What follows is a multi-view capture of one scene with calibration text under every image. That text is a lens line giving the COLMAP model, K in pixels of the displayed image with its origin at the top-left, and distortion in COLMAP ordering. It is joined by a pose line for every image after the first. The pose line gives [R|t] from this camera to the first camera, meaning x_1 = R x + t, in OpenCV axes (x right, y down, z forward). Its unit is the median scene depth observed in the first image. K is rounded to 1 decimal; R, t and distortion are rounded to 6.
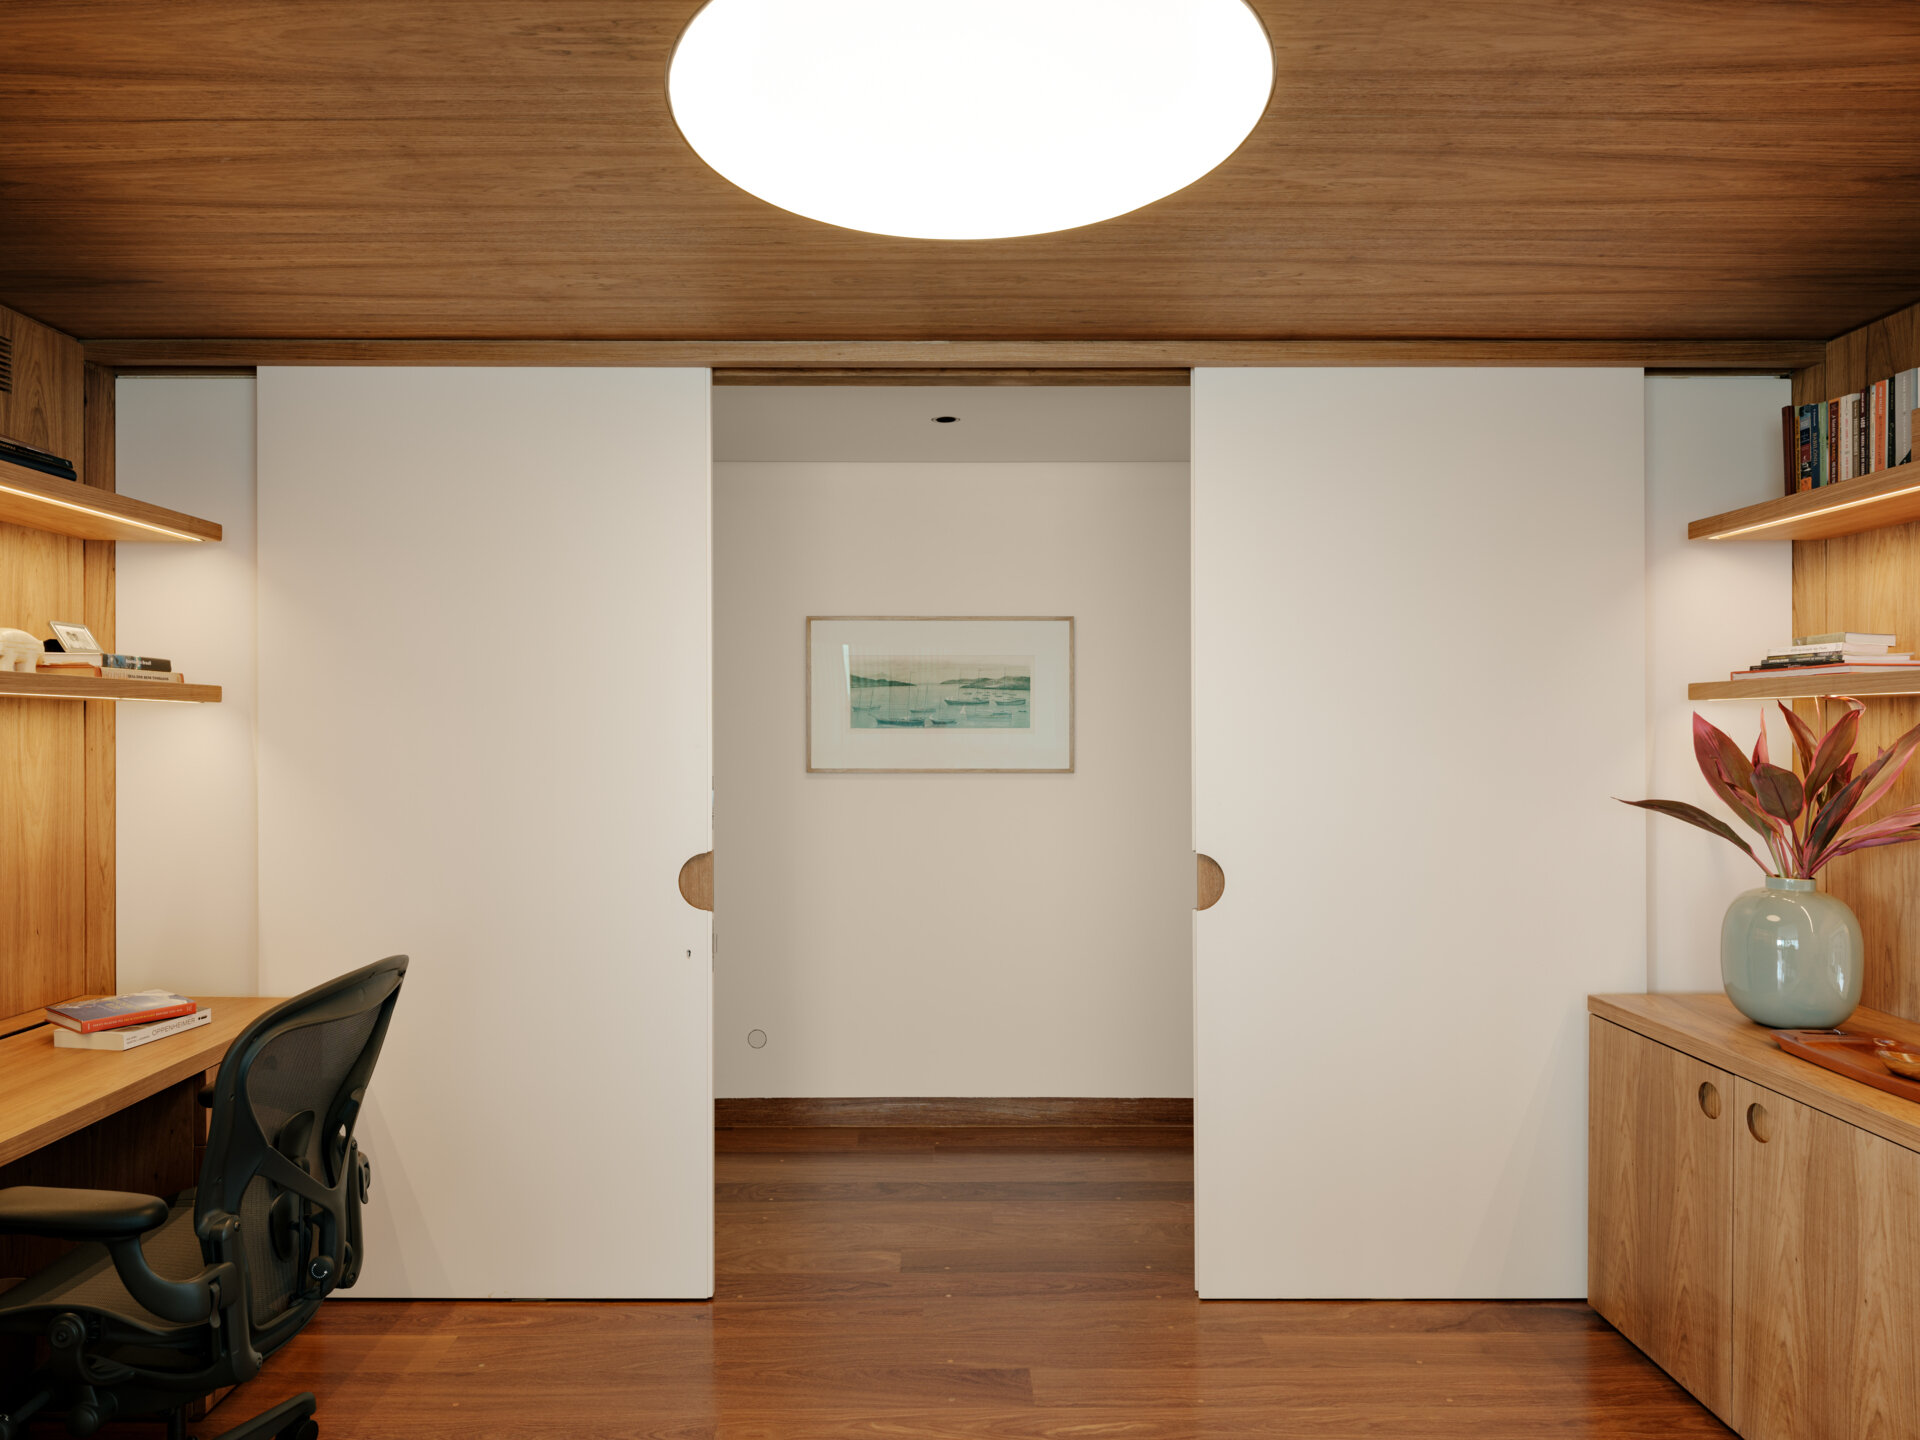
lens RADIAL K [[1184.3, 0, 933.1], [0, 1184.3, 758.9], [0, 0, 1]] dist [-0.003513, 0.000624]
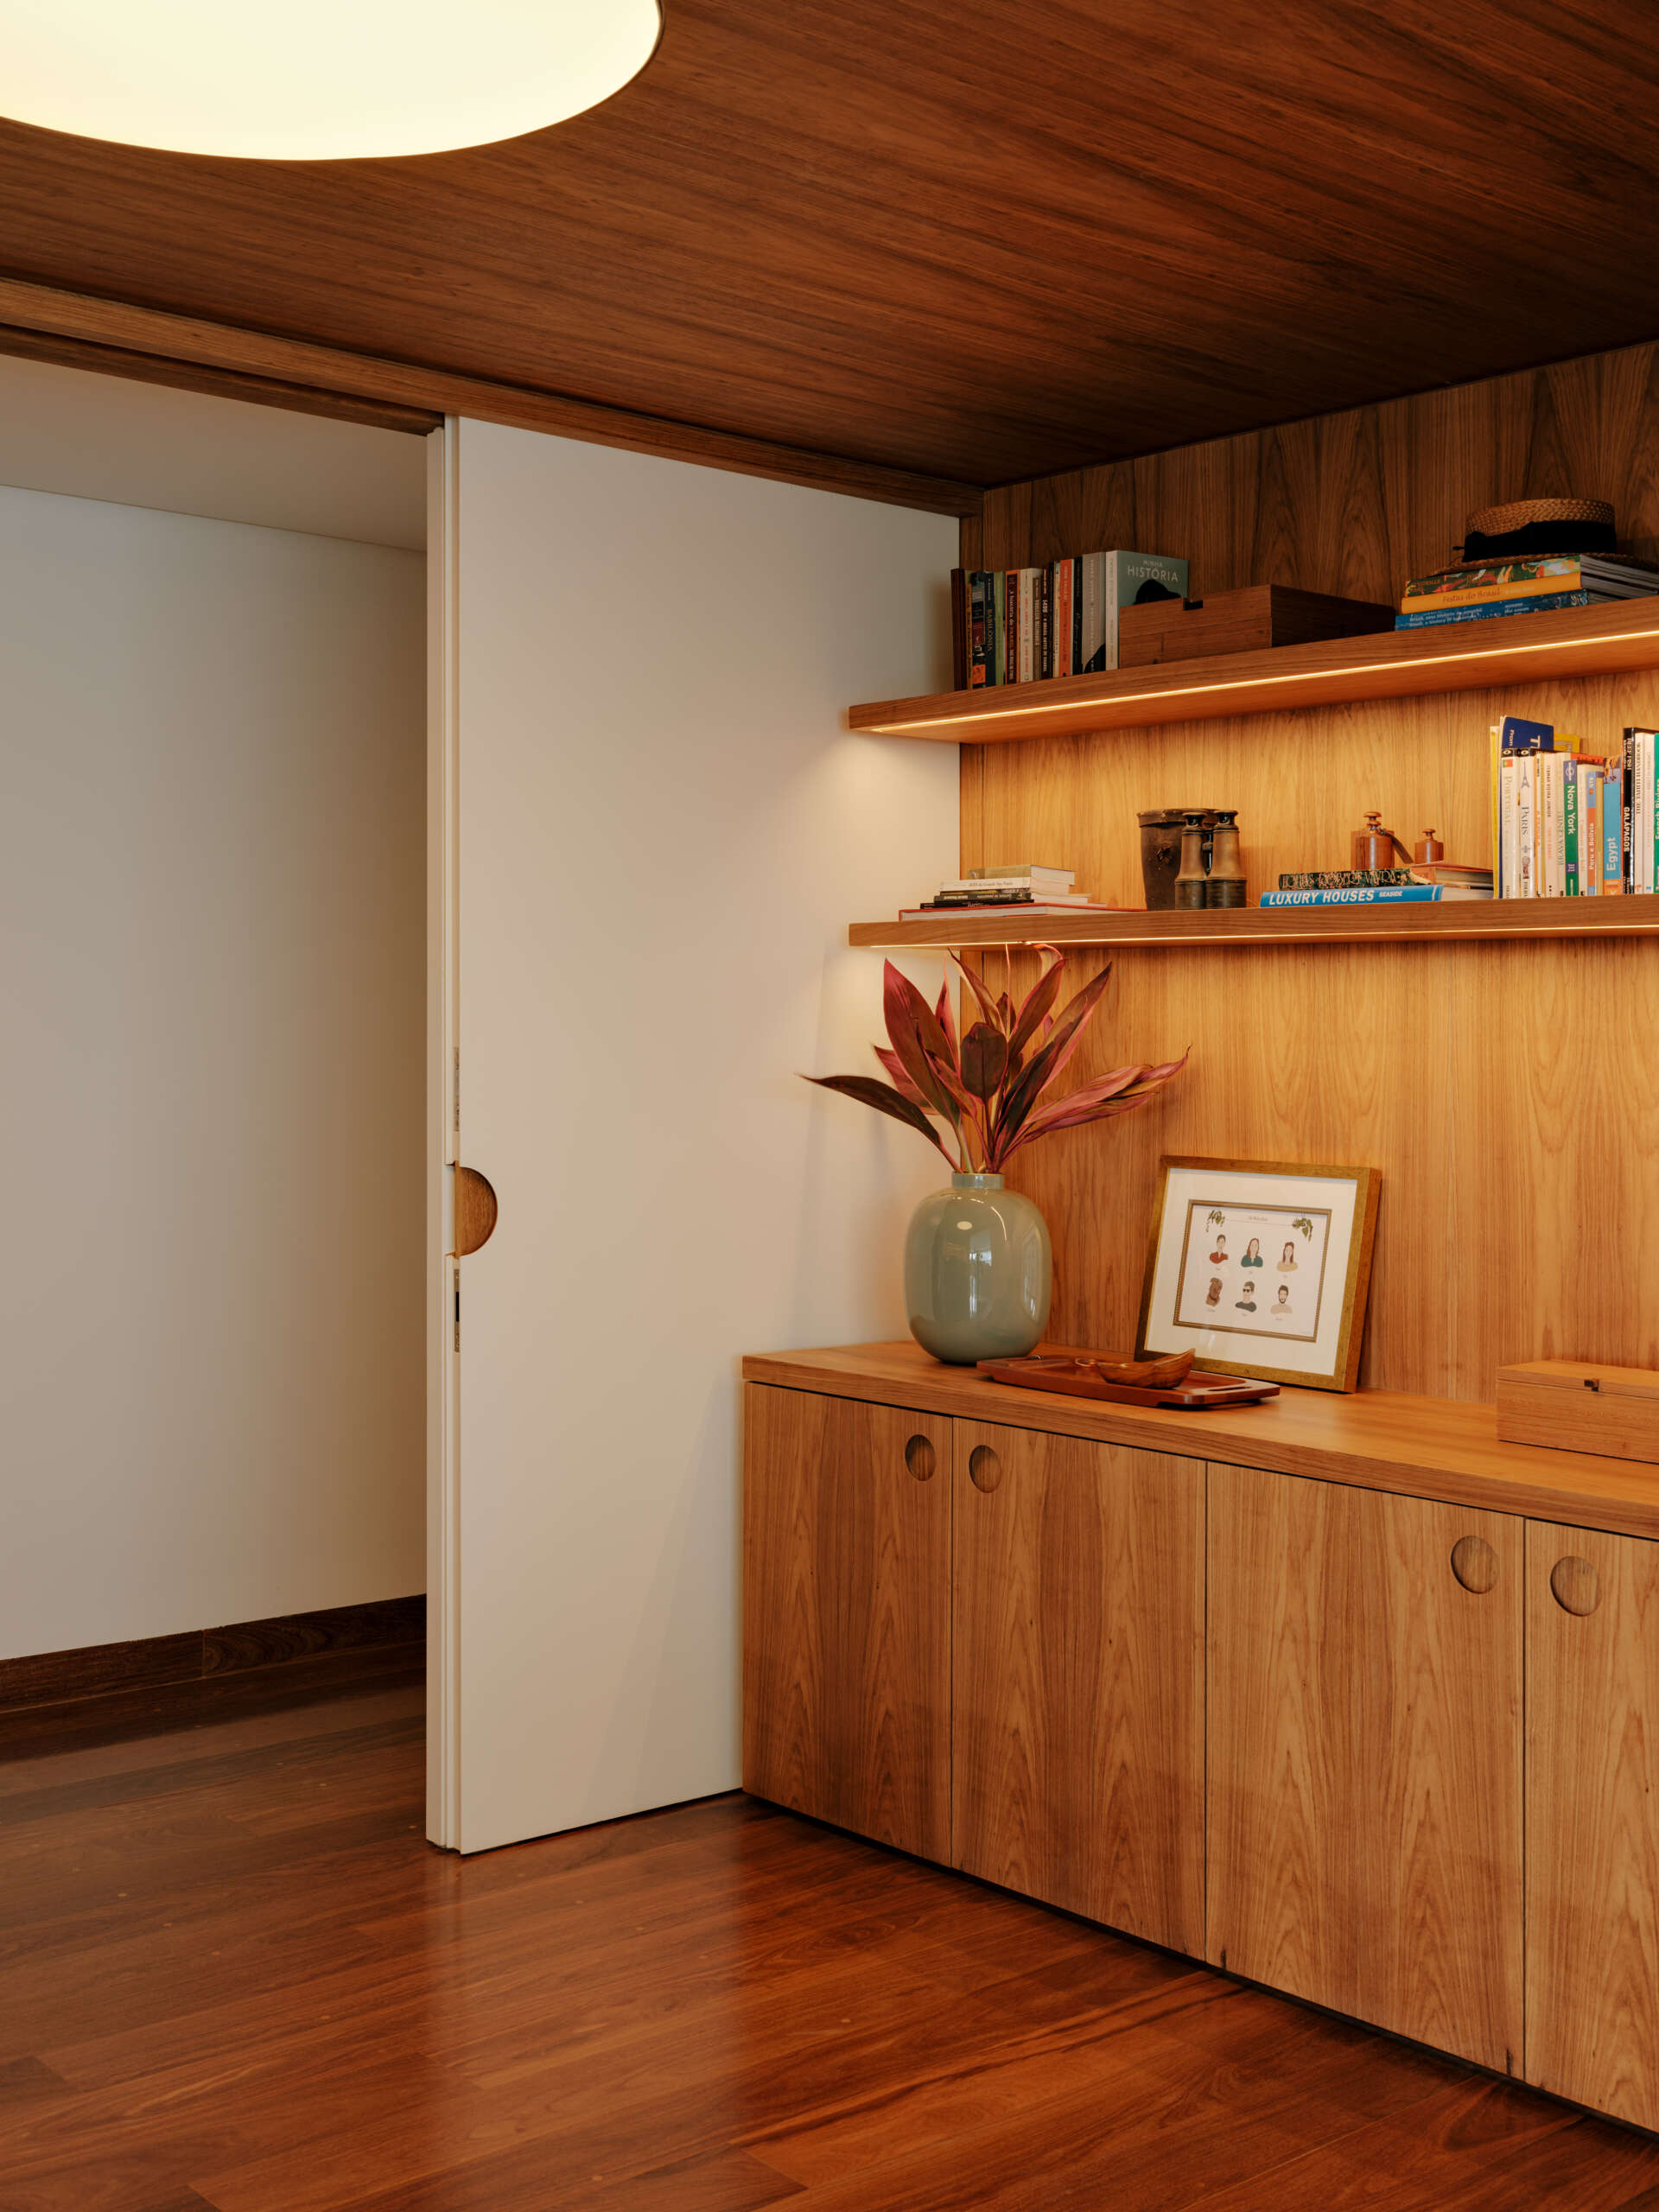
lens RADIAL K [[2516.0, 0, 831.4], [0, 2516.0, 1093.3], [0, 0, 1]] dist [0.001470, 0.022874]
pose [[0.753533, -0.005312, 0.657389, -0.471844], [0.004394, 0.999986, 0.003043, 0.043874], [-0.657396, 0.000596, 0.753545, -0.207062]]
